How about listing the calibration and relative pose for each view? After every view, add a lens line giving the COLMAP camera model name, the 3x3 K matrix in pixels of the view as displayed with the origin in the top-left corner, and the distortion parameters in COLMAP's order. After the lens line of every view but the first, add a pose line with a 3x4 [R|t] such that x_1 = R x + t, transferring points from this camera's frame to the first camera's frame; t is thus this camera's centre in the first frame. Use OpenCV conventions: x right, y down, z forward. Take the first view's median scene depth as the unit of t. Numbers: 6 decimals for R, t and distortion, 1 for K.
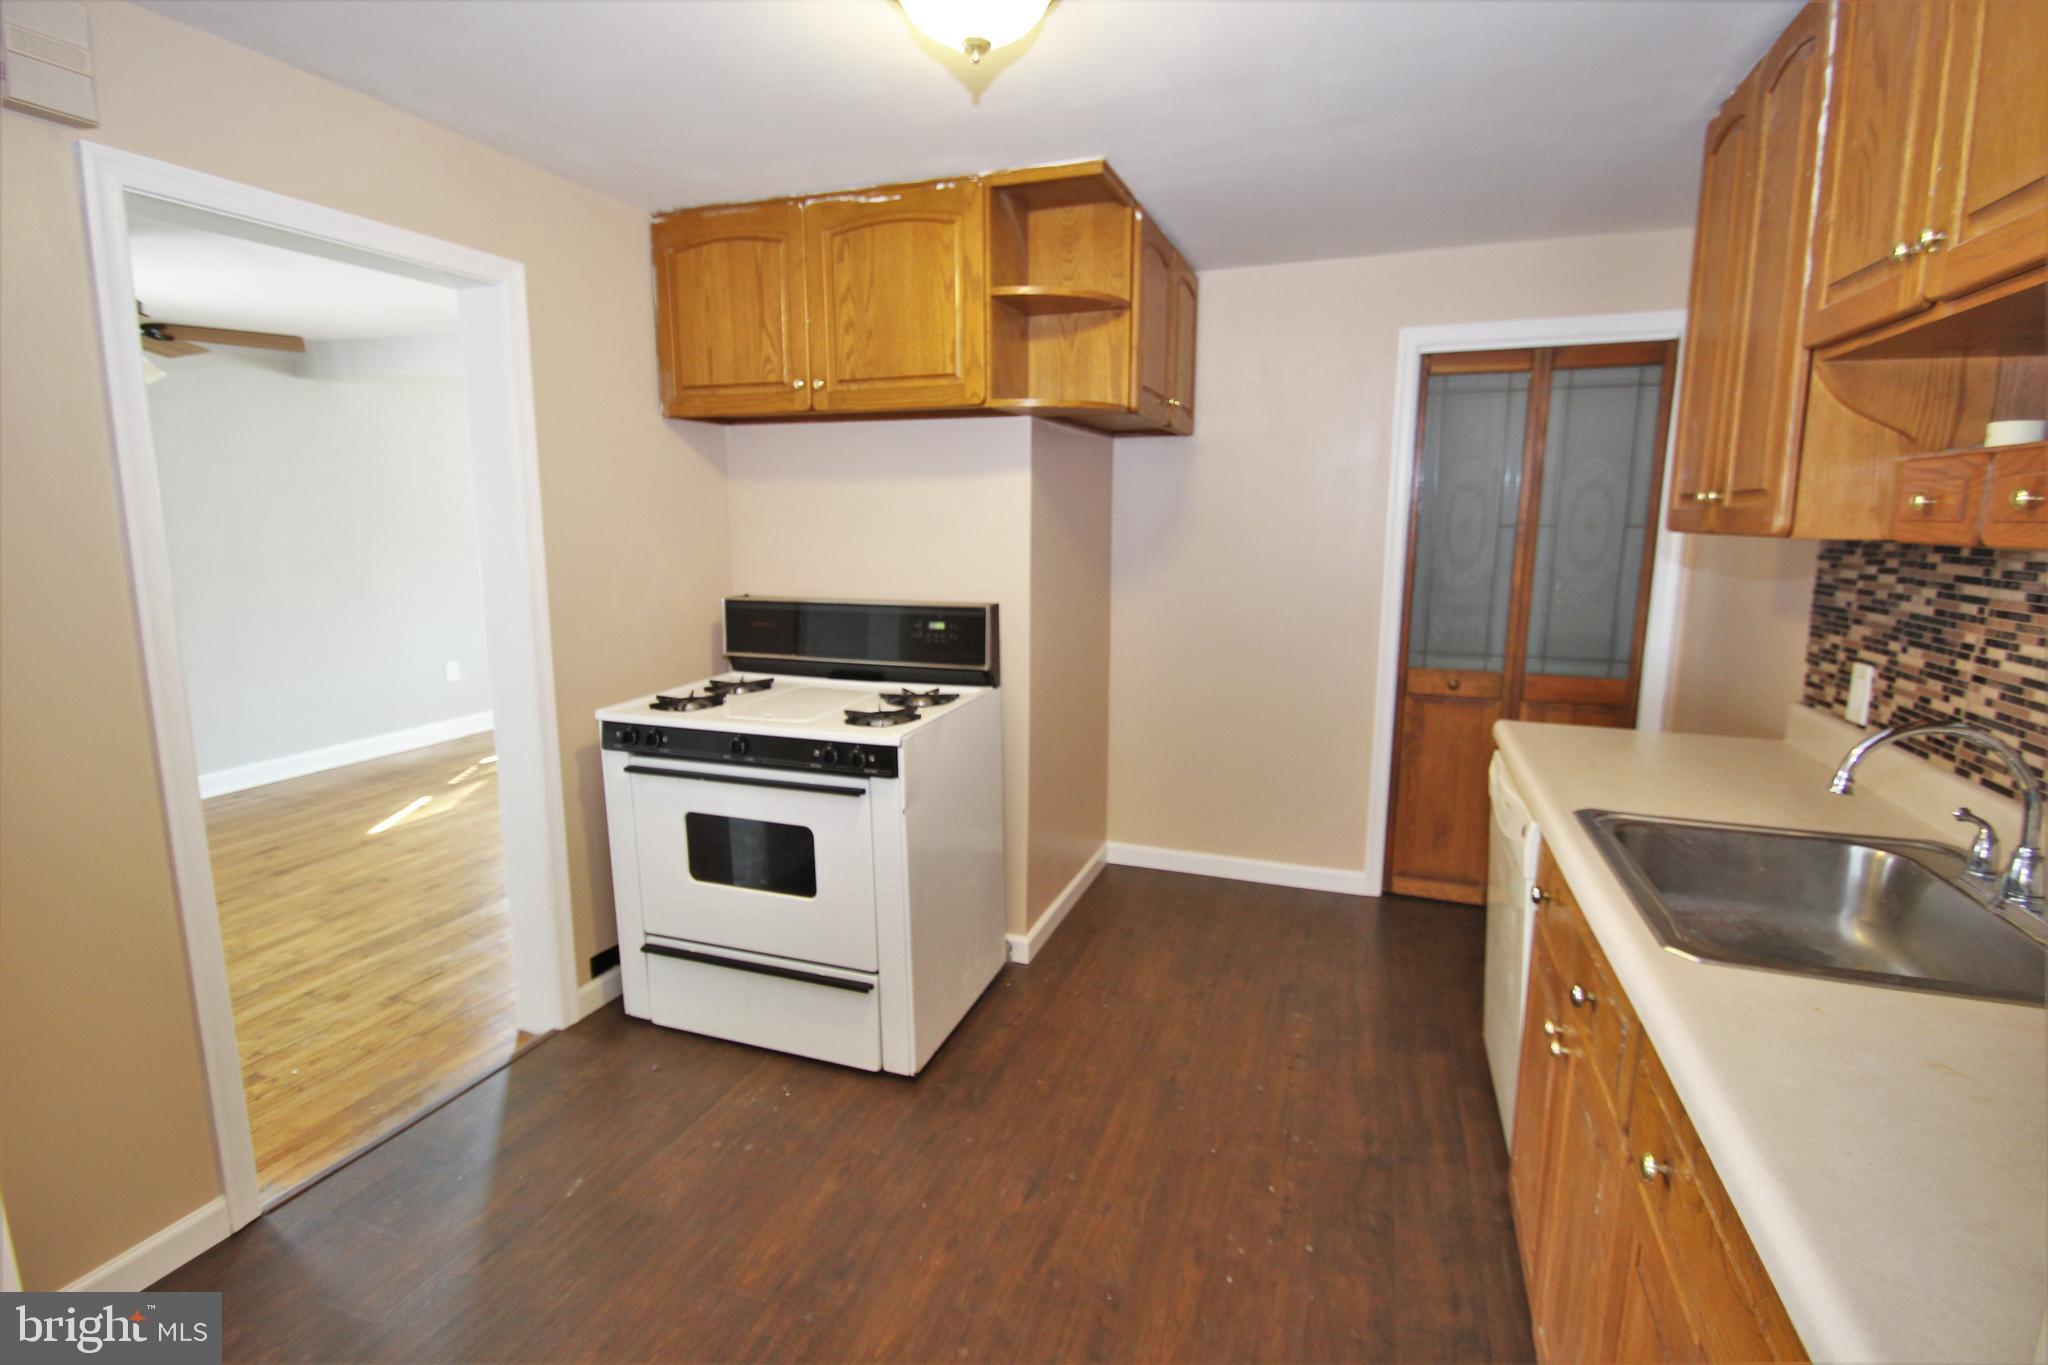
lens RADIAL K [[949.0, 0, 1025.0], [0, 949.0, 673.1], [0, 0, 1]] dist [0.011338, -0.014000]
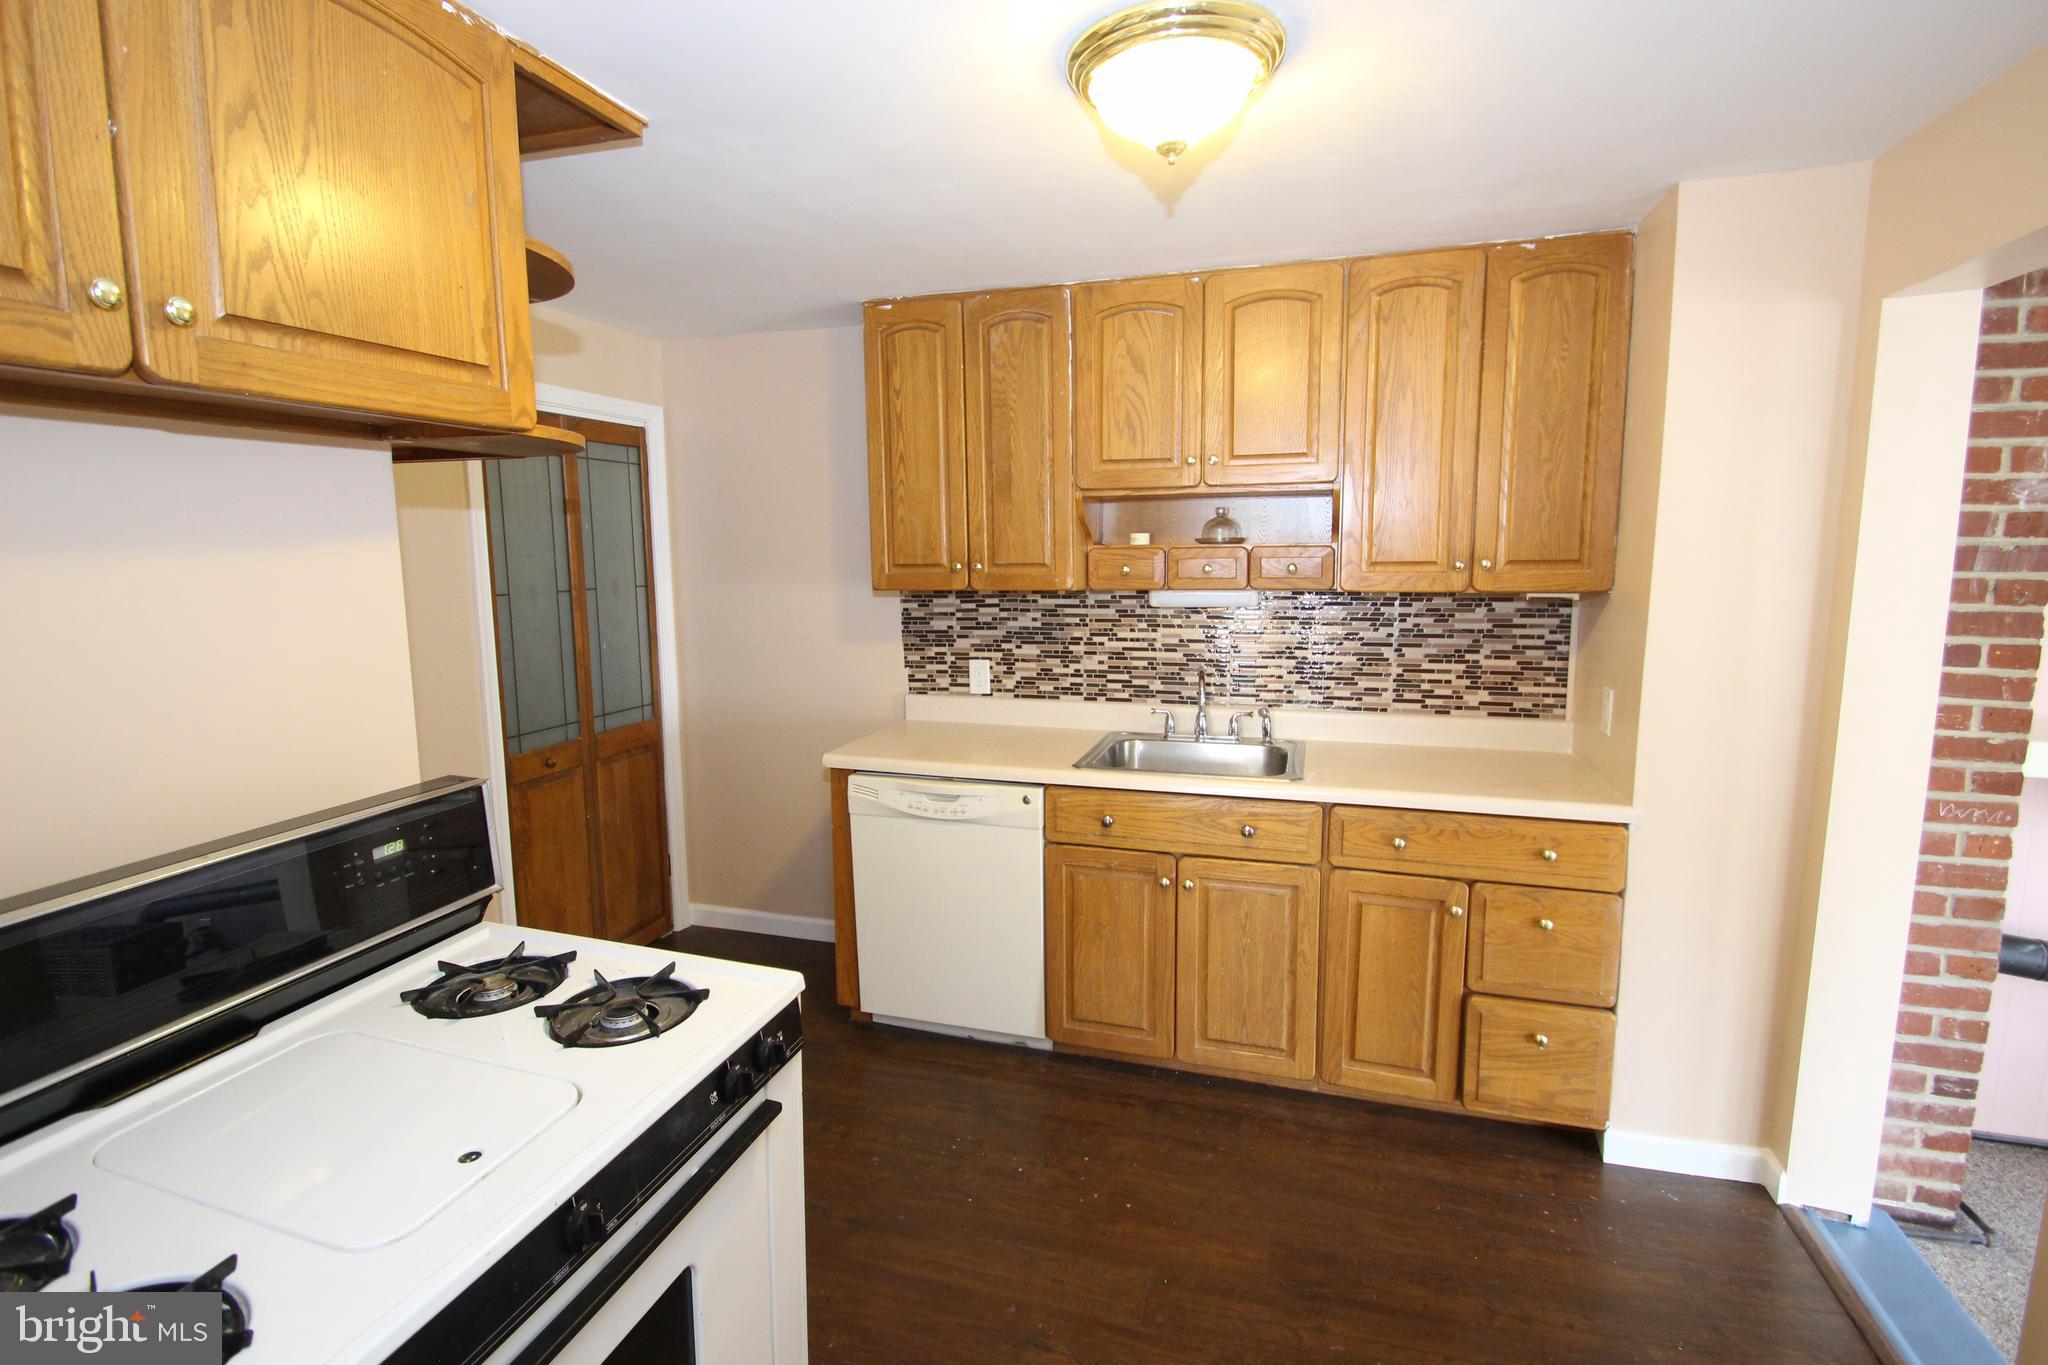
lens RADIAL K [[949.0, 0, 1020.1], [0, 949.0, 672.7], [0, 0, 1]] dist [0.011338, -0.014000]
pose [[-0.042514, -0.136259, 0.989761, -0.820064], [0.175813, 0.974177, 0.141665, -0.213966], [-0.983505, 0.180035, -0.017460, 0.940081]]
